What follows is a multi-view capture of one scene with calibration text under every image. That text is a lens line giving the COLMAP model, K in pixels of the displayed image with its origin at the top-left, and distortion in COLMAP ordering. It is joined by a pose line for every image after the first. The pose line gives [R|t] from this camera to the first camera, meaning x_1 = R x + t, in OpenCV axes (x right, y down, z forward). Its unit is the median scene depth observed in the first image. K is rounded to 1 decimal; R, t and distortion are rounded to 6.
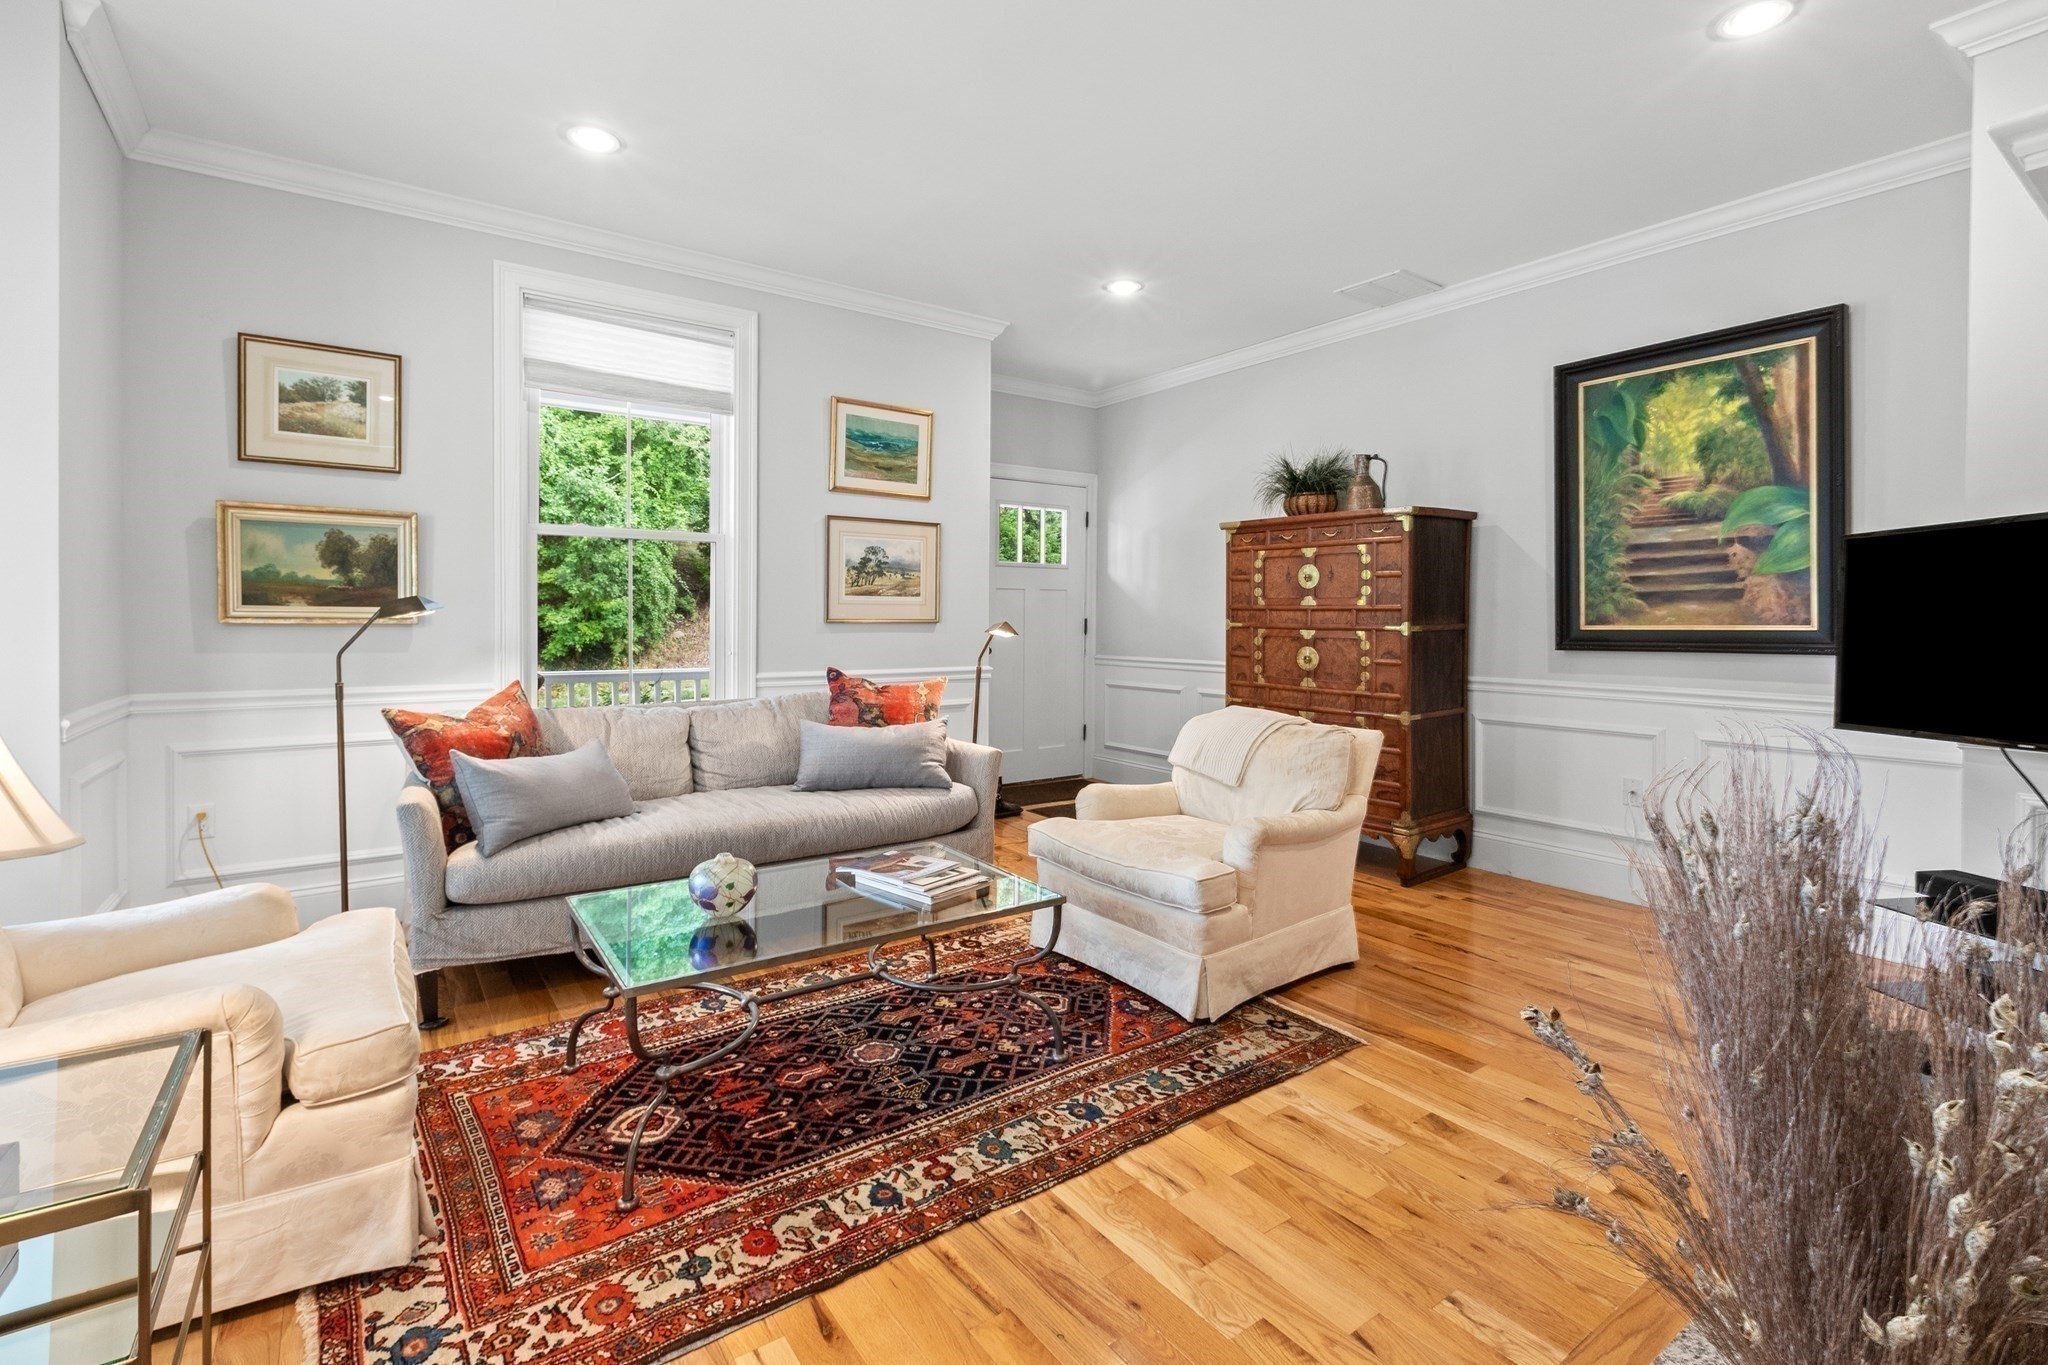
lens RADIAL K [[936.4, 0, 1034.0], [0, 936.4, 612.5], [0, 0, 1]] dist [0.002048, -0.003180]
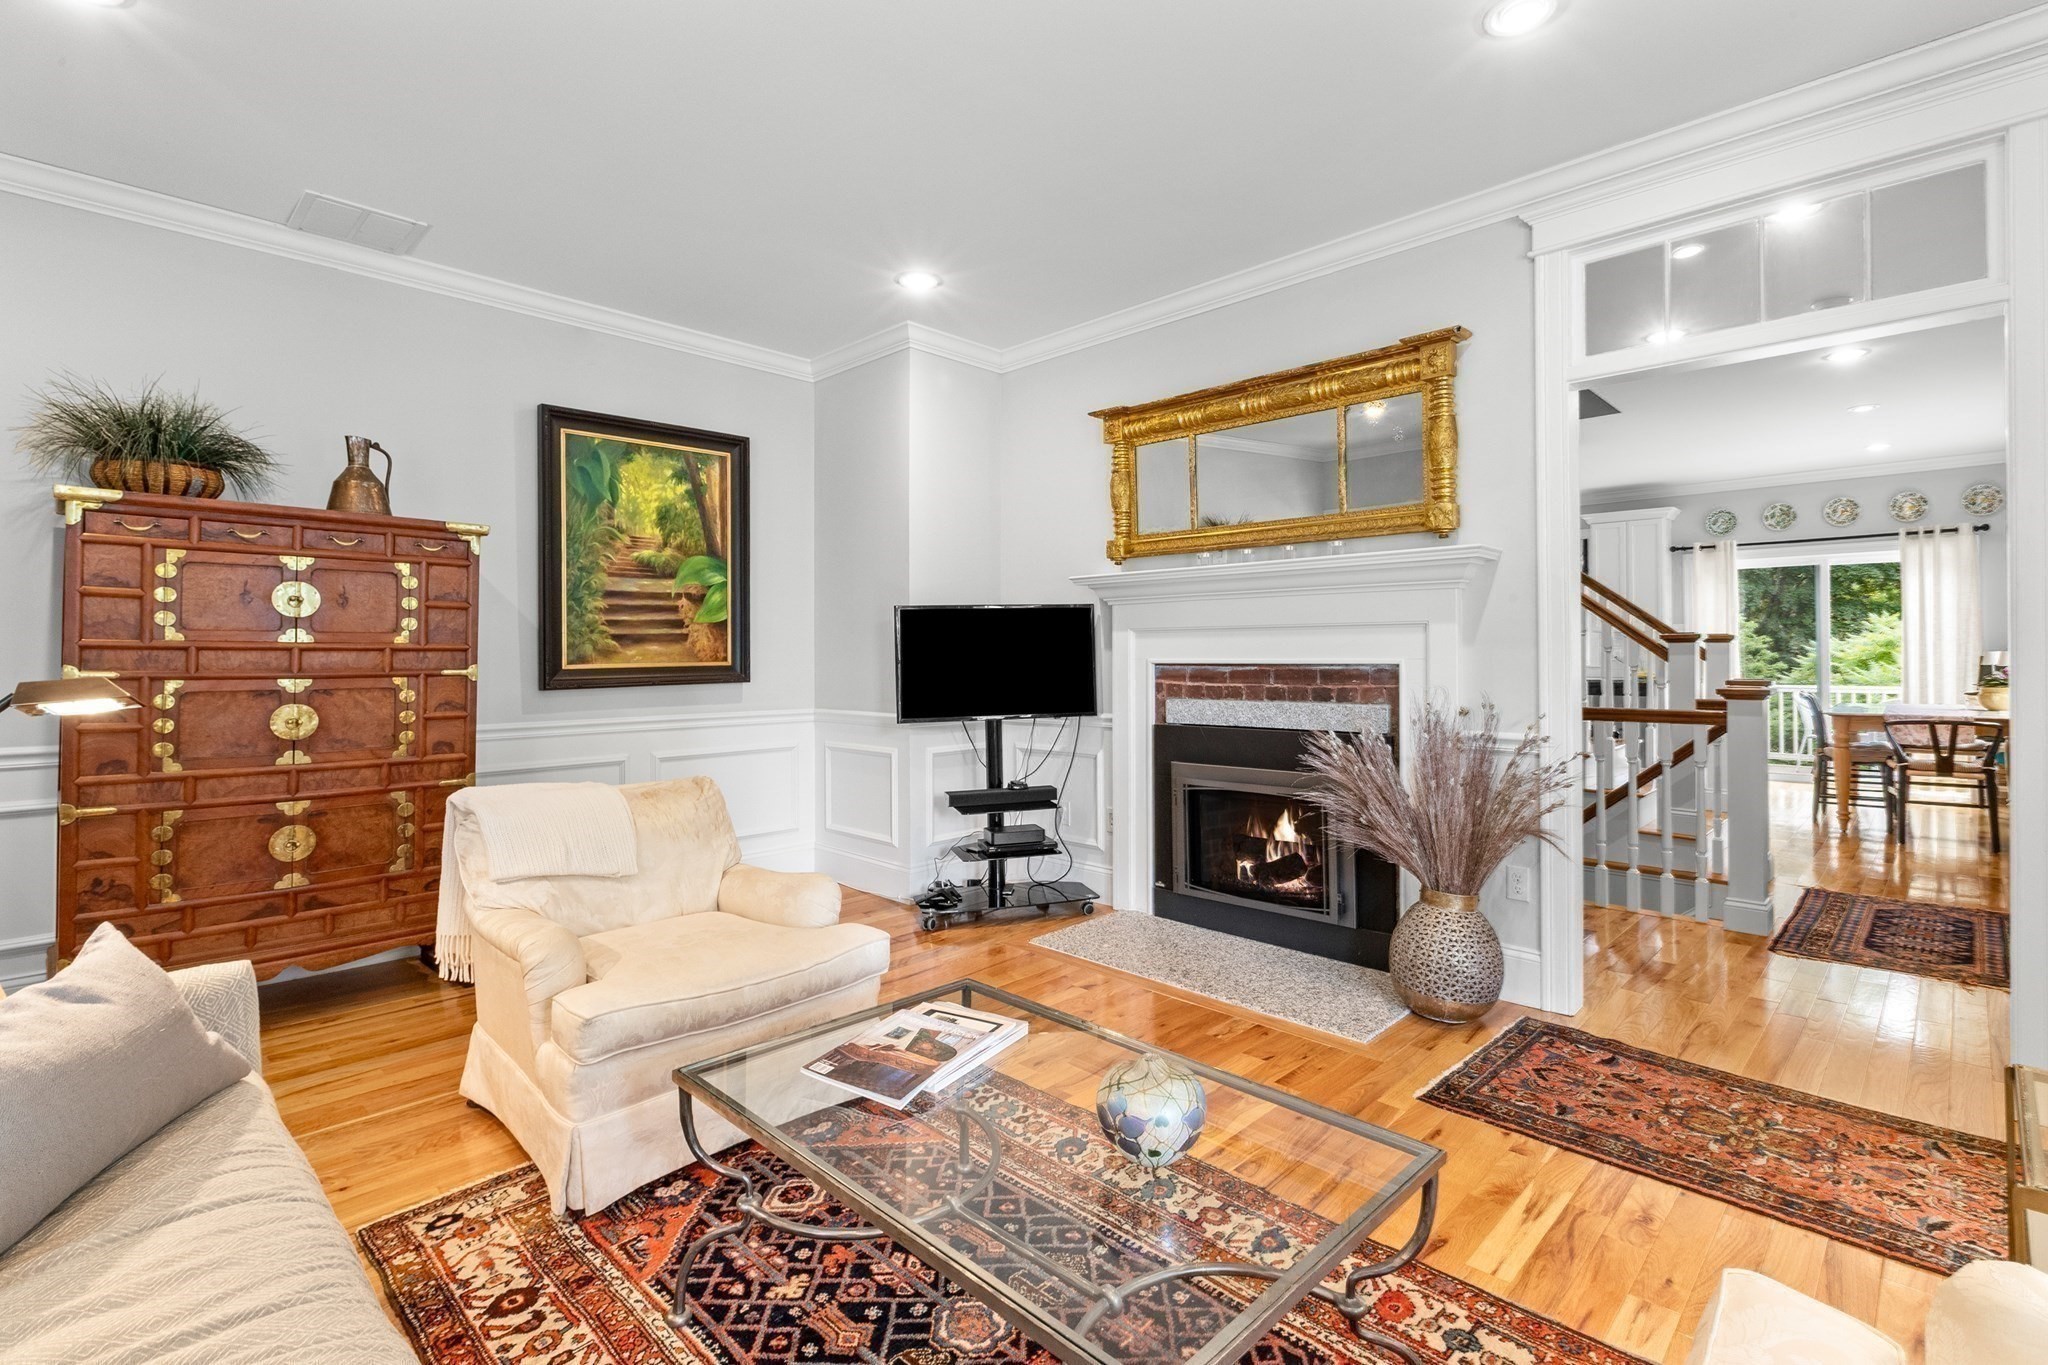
lens RADIAL K [[936.4, 0, 1039.7], [0, 936.4, 645.0], [0, 0, 1]] dist [0.002048, -0.003180]
pose [[-0.179833, 0.007475, 0.983669, -0.571164], [0.001950, 0.999972, -0.007243, 0.000332], [-0.983695, 0.000615, -0.179843, 0.742400]]
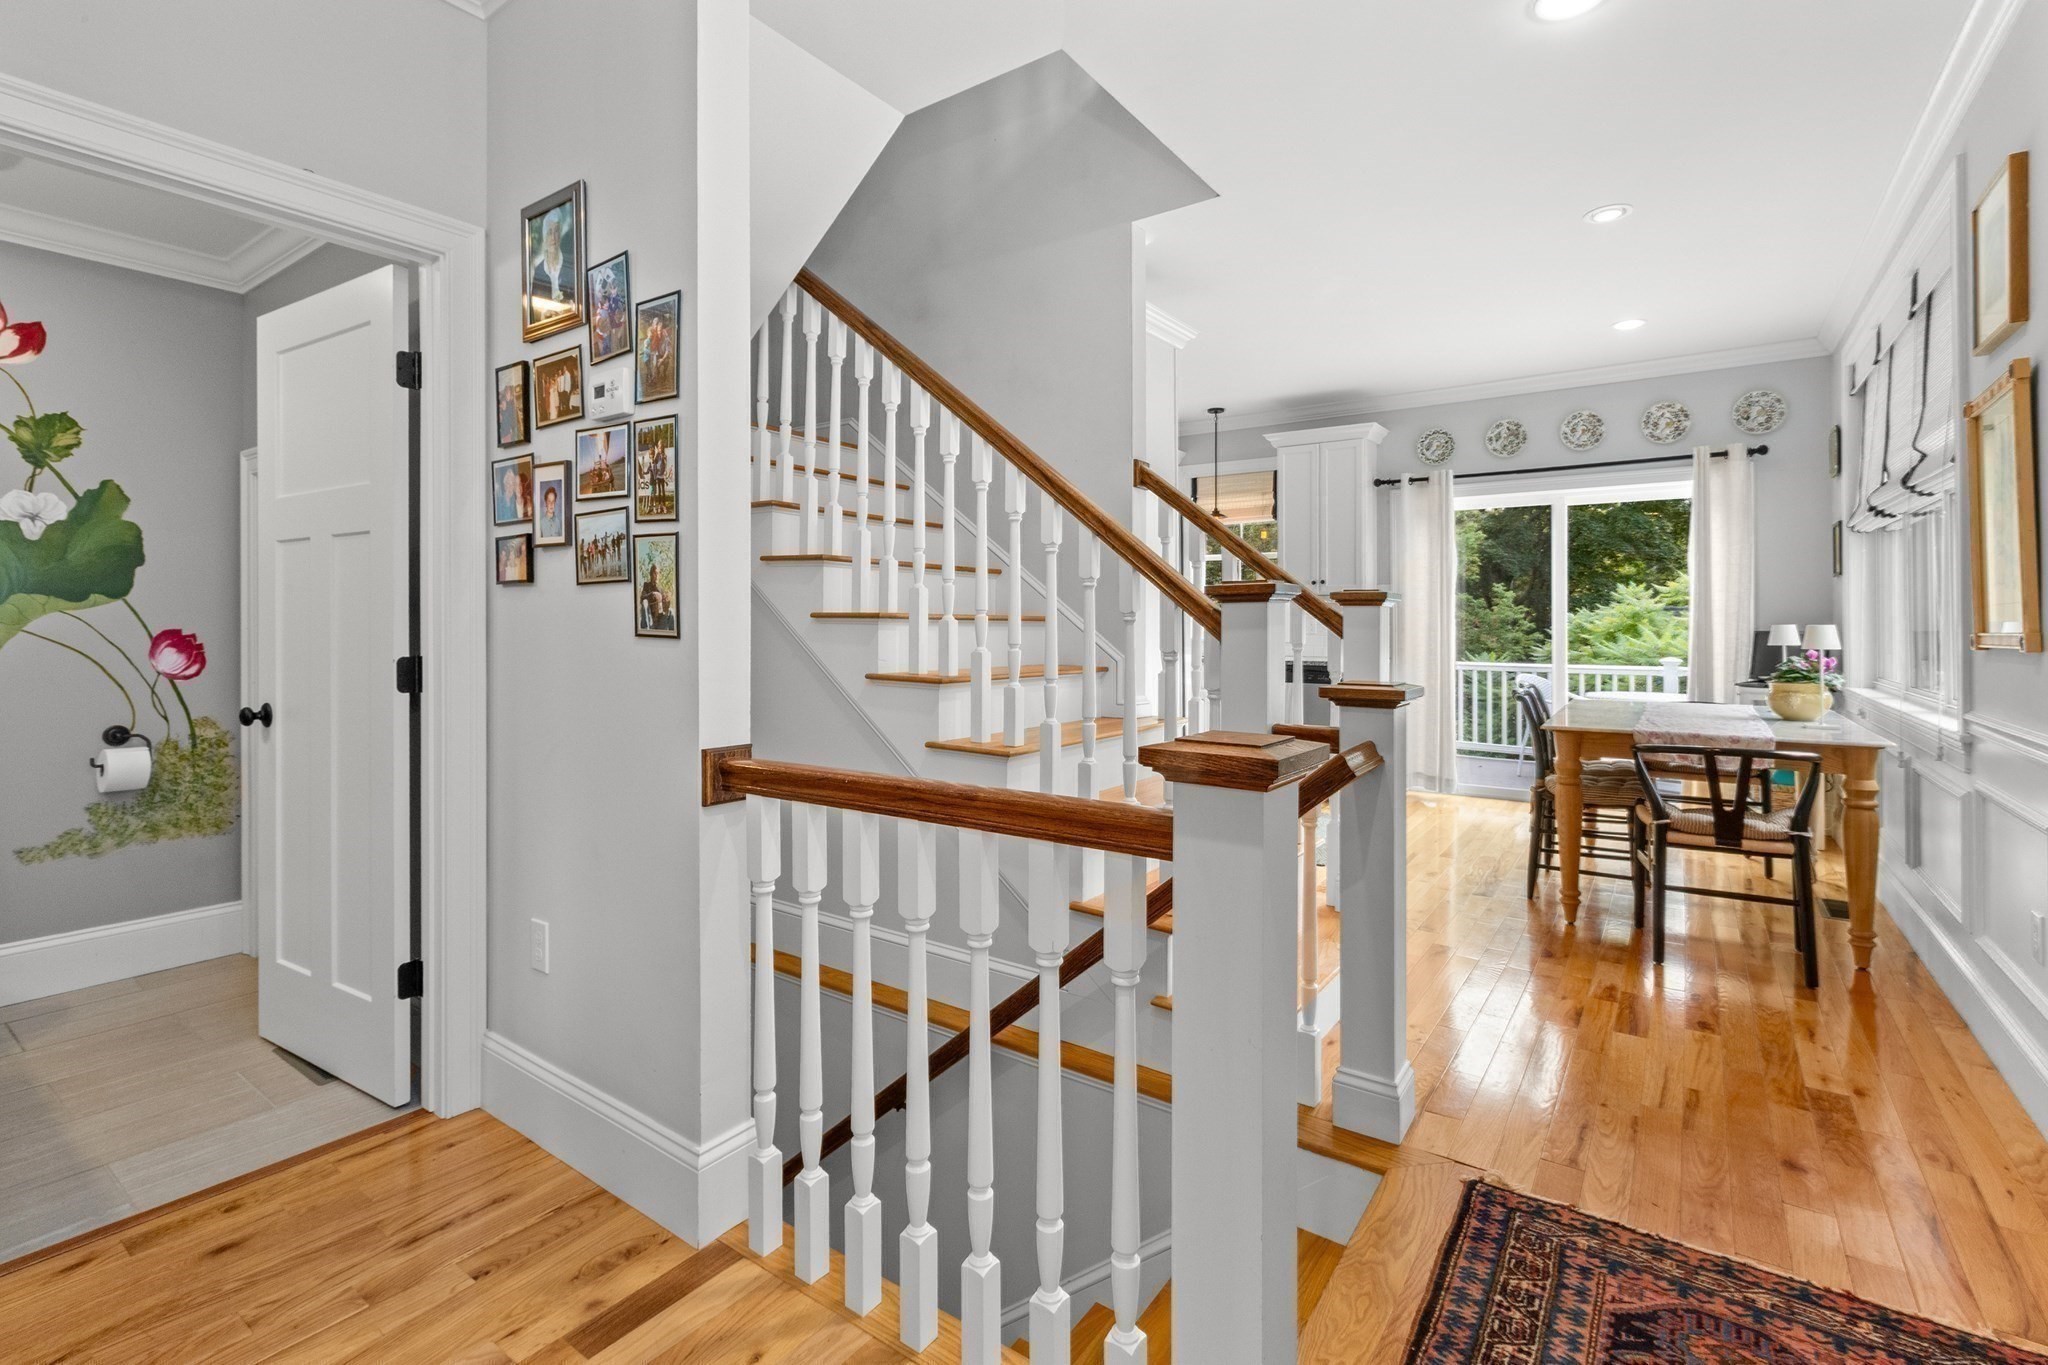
lens RADIAL K [[936.4, 0, 1009.4], [0, 936.4, 621.6], [0, 0, 1]] dist [0.002048, -0.003180]
pose [[-0.323442, -0.003271, 0.946242, -0.469022], [-0.003074, 0.999992, 0.002406, 0.000141], [-0.946243, -0.002130, -0.323449, 0.610482]]
